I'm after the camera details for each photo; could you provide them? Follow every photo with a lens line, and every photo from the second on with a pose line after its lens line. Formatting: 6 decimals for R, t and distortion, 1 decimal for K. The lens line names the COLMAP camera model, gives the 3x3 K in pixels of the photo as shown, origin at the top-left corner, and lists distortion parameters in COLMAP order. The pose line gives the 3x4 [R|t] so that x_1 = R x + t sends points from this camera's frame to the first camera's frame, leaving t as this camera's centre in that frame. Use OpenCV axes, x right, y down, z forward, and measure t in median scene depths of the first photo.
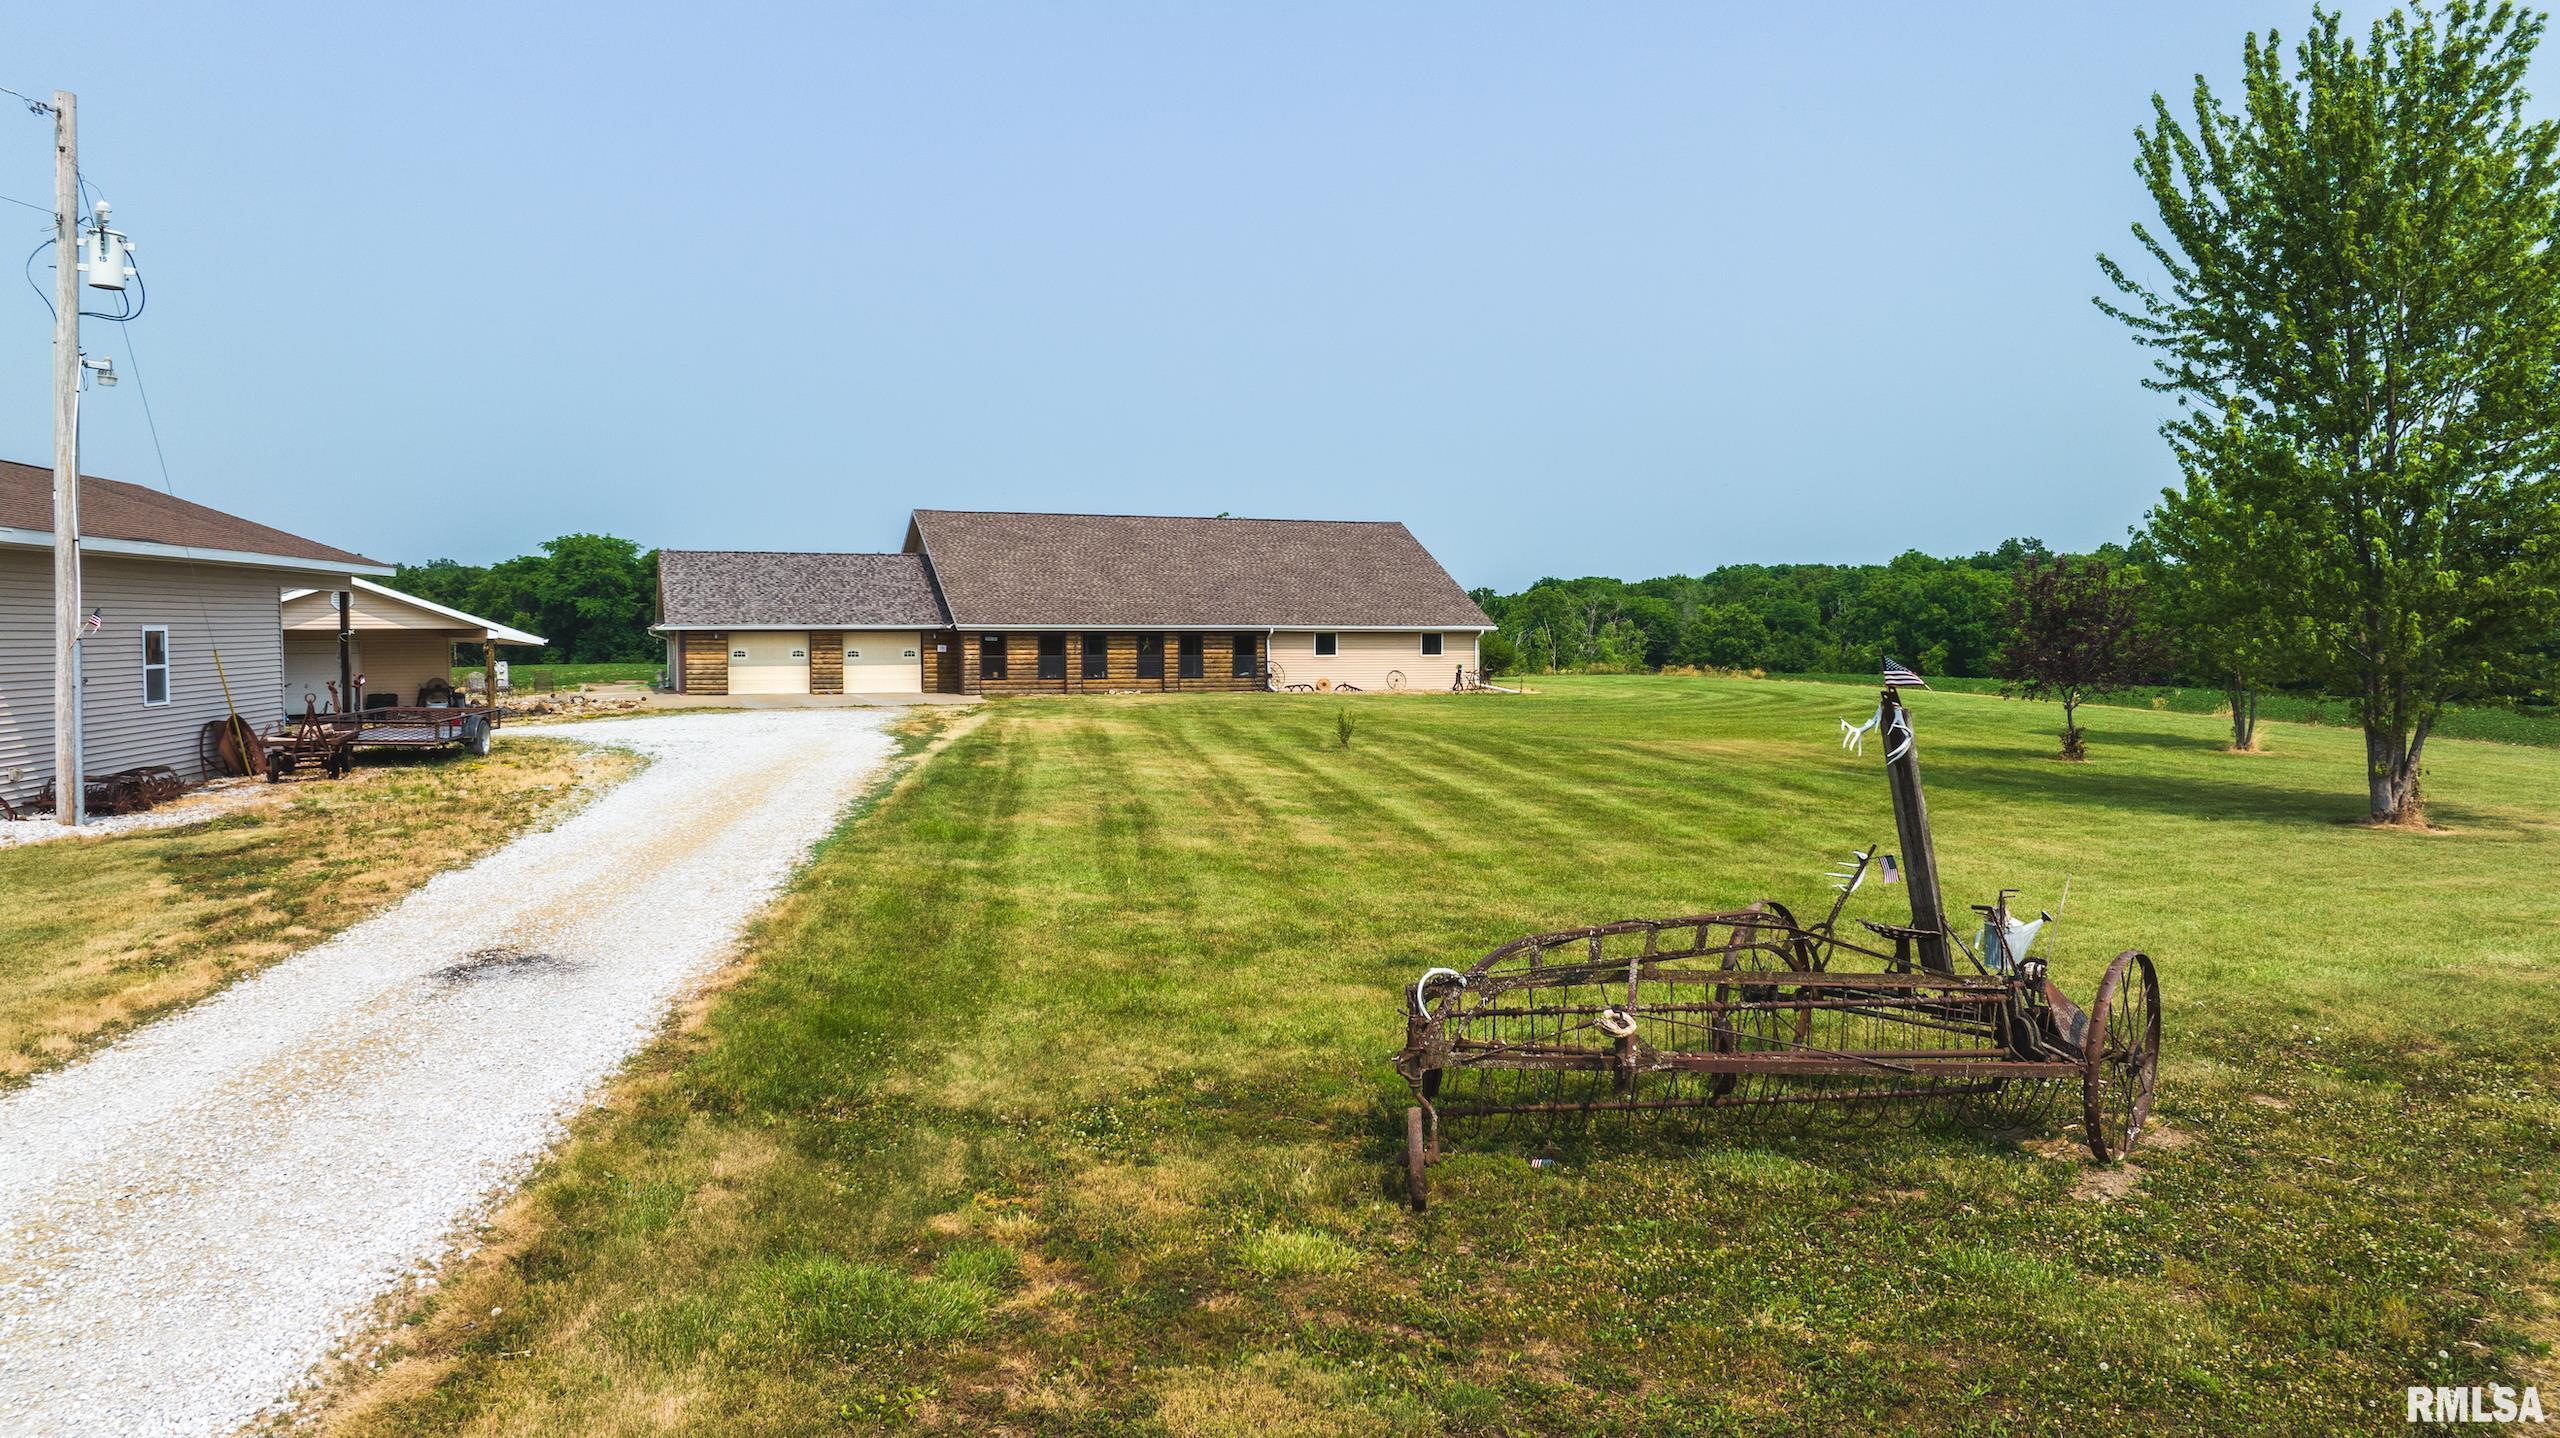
lens RADIAL K [[1827.7, 0, 1287.4], [0, 1827.7, 724.5], [0, 0, 1]] dist [-0.105829, 0.113861]
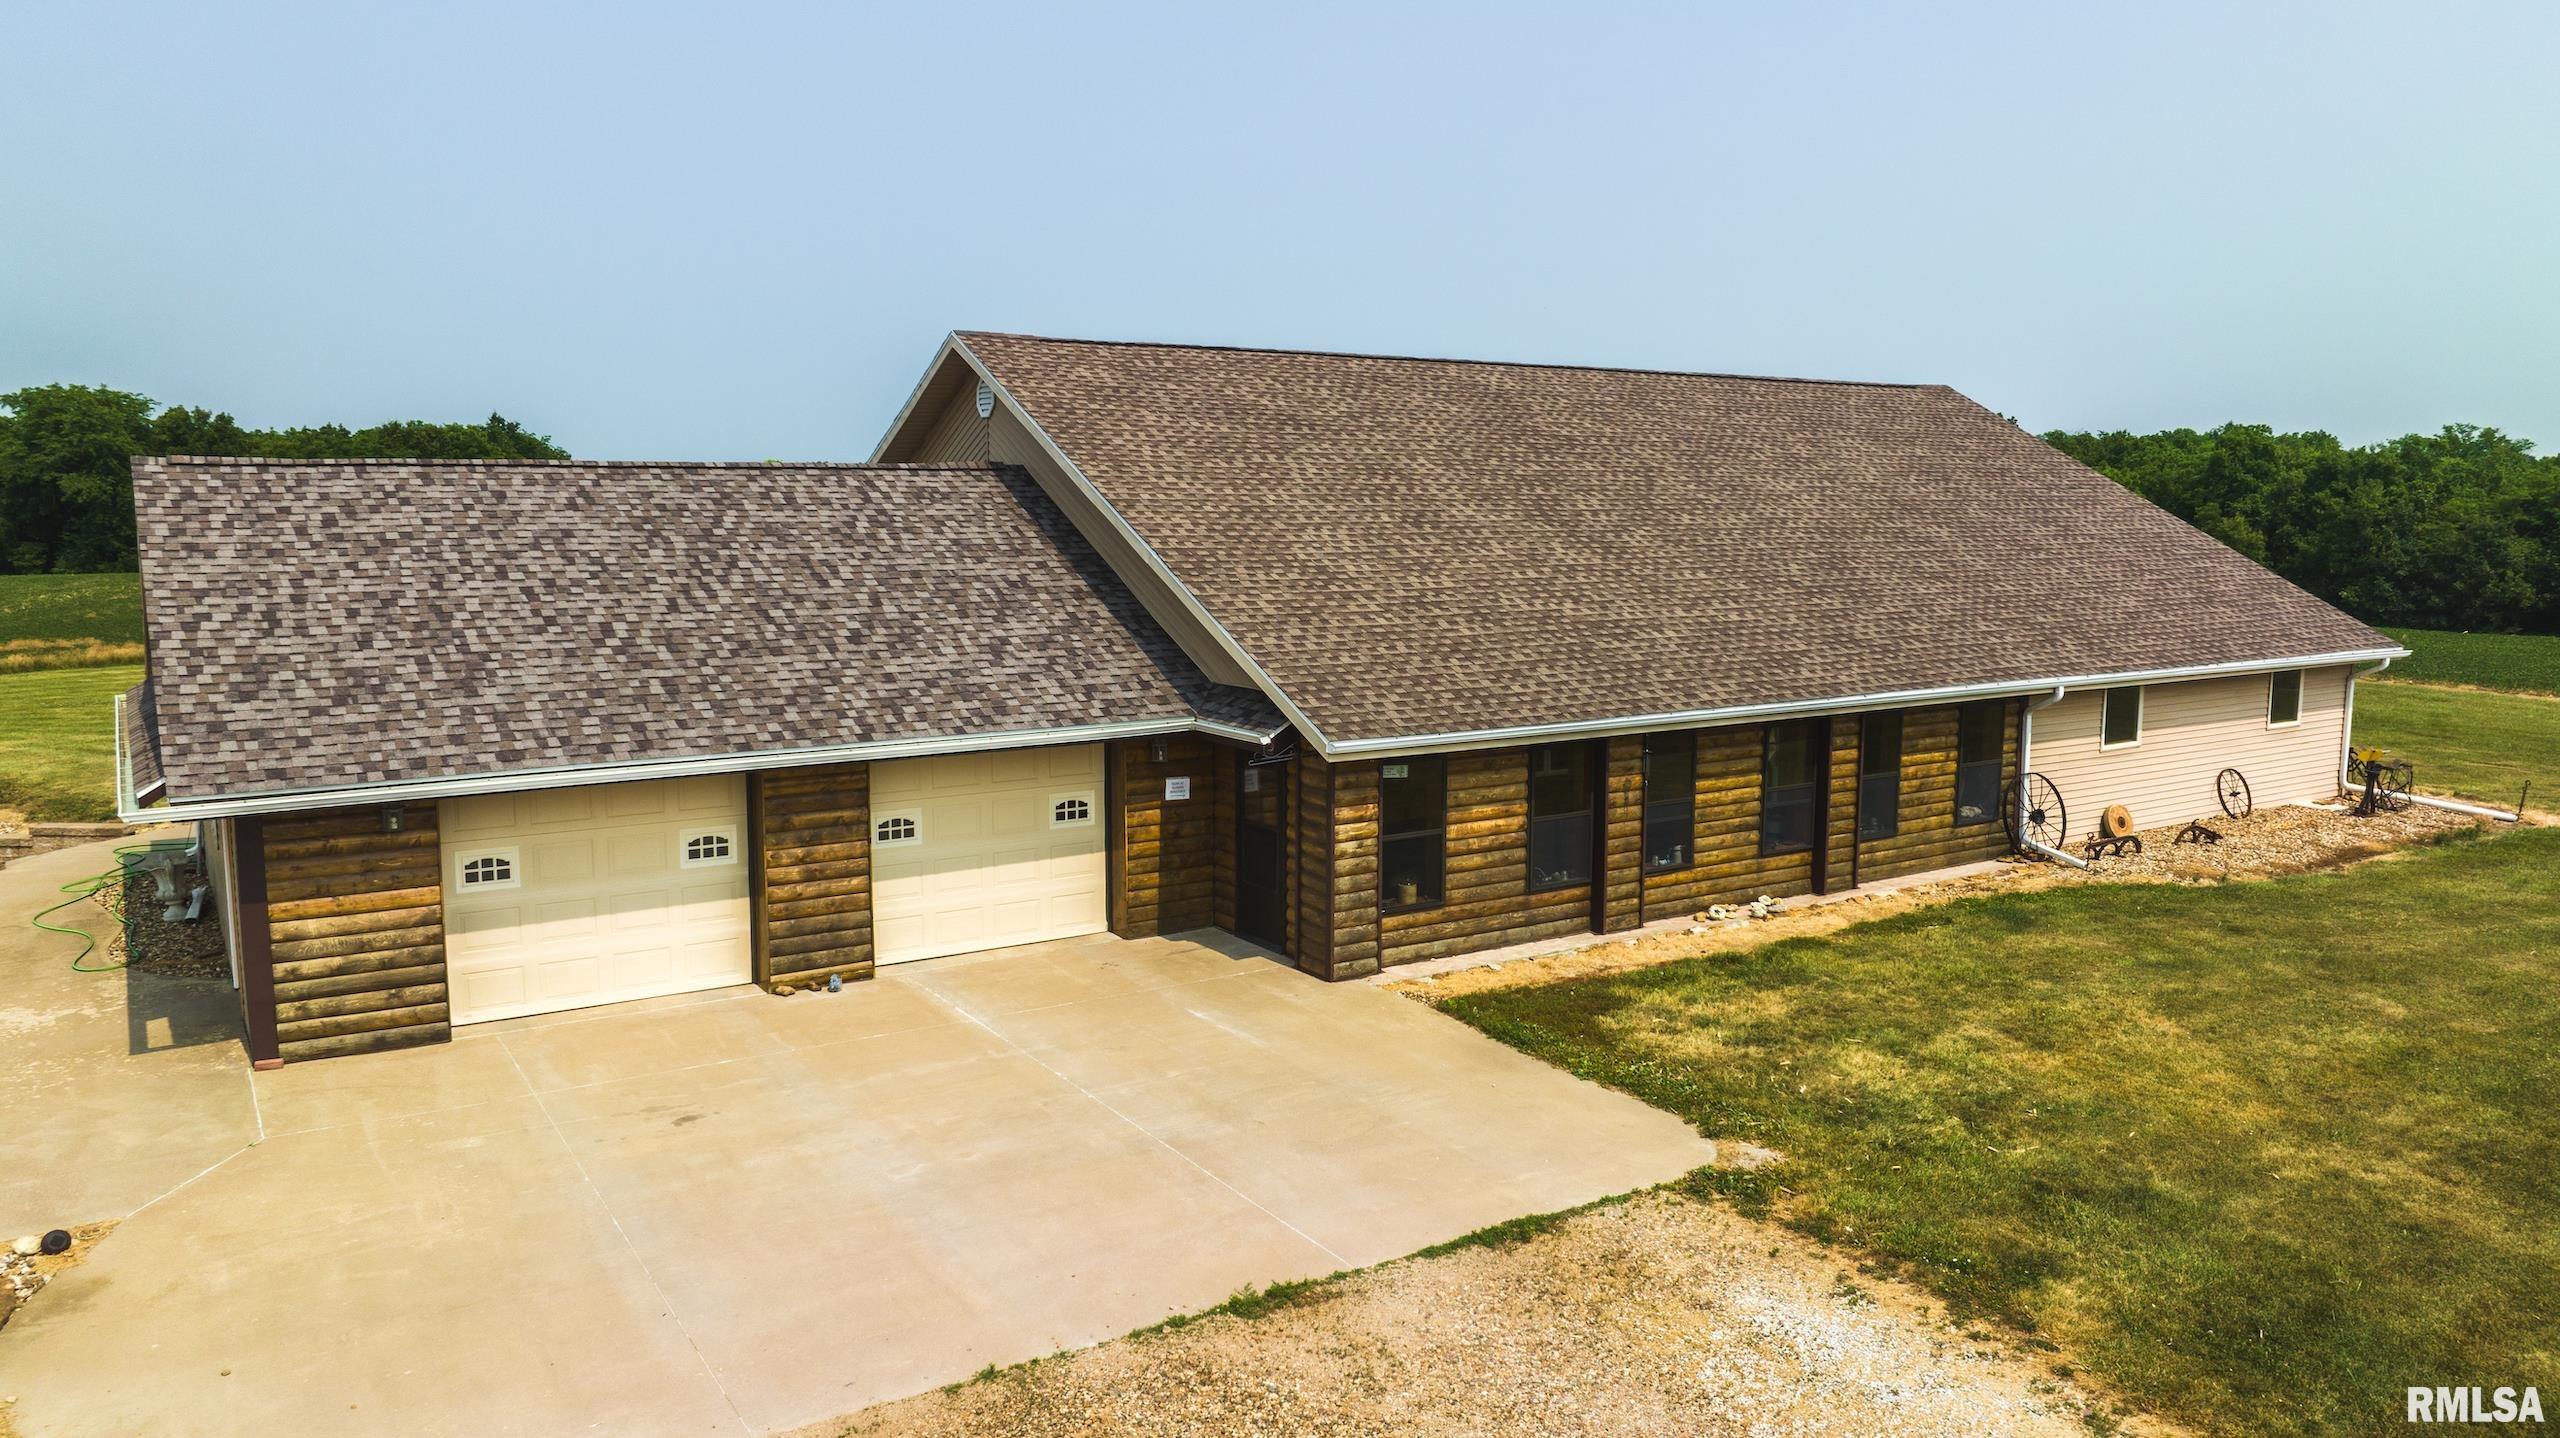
lens RADIAL K [[1827.7, 0, 1287.4], [0, 1827.7, 724.5], [0, 0, 1]] dist [-0.105829, 0.113861]
pose [[0.977757, -0.026782, 0.208024, -0.223591], [0.010590, 0.996853, 0.078566, -0.072654], [-0.209473, -0.074615, 0.974963, 0.666771]]
